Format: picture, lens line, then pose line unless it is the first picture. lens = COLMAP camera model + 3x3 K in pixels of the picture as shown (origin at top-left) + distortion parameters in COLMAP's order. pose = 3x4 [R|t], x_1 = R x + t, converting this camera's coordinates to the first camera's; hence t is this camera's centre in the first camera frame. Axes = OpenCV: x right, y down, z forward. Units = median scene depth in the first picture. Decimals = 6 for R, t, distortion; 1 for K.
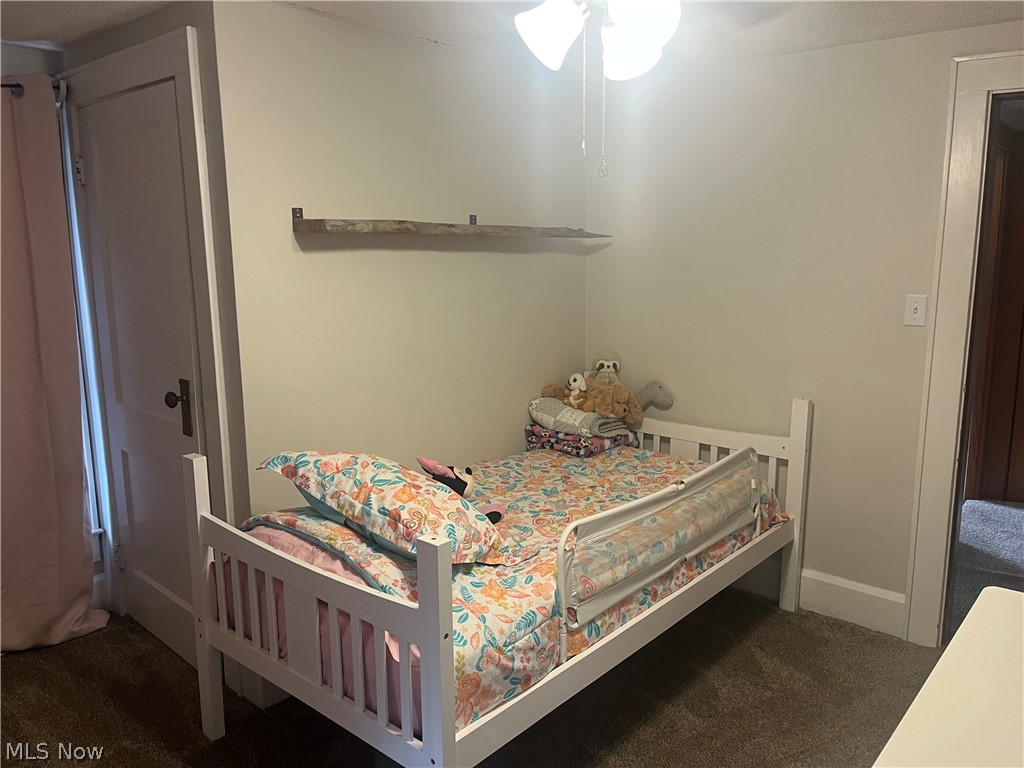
lens RADIAL K [[772.5, 0, 507.0], [0, 772.5, 381.8], [0, 0, 1]] dist [0.071871, -0.099756]
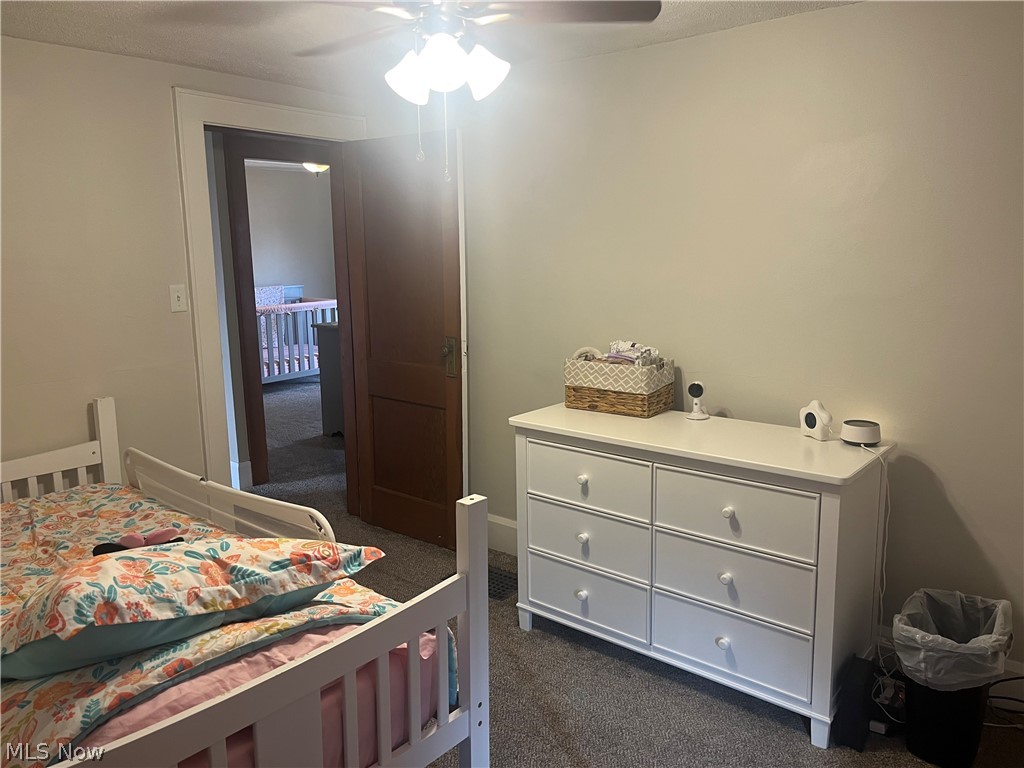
lens RADIAL K [[772.5, 0, 507.0], [0, 772.5, 381.8], [0, 0, 1]] dist [0.071871, -0.099756]
pose [[-0.006024, -0.171049, 0.985244, -0.897093], [0.187126, 0.967665, 0.169141, -0.104546], [-0.982317, 0.185384, 0.026178, 0.700347]]
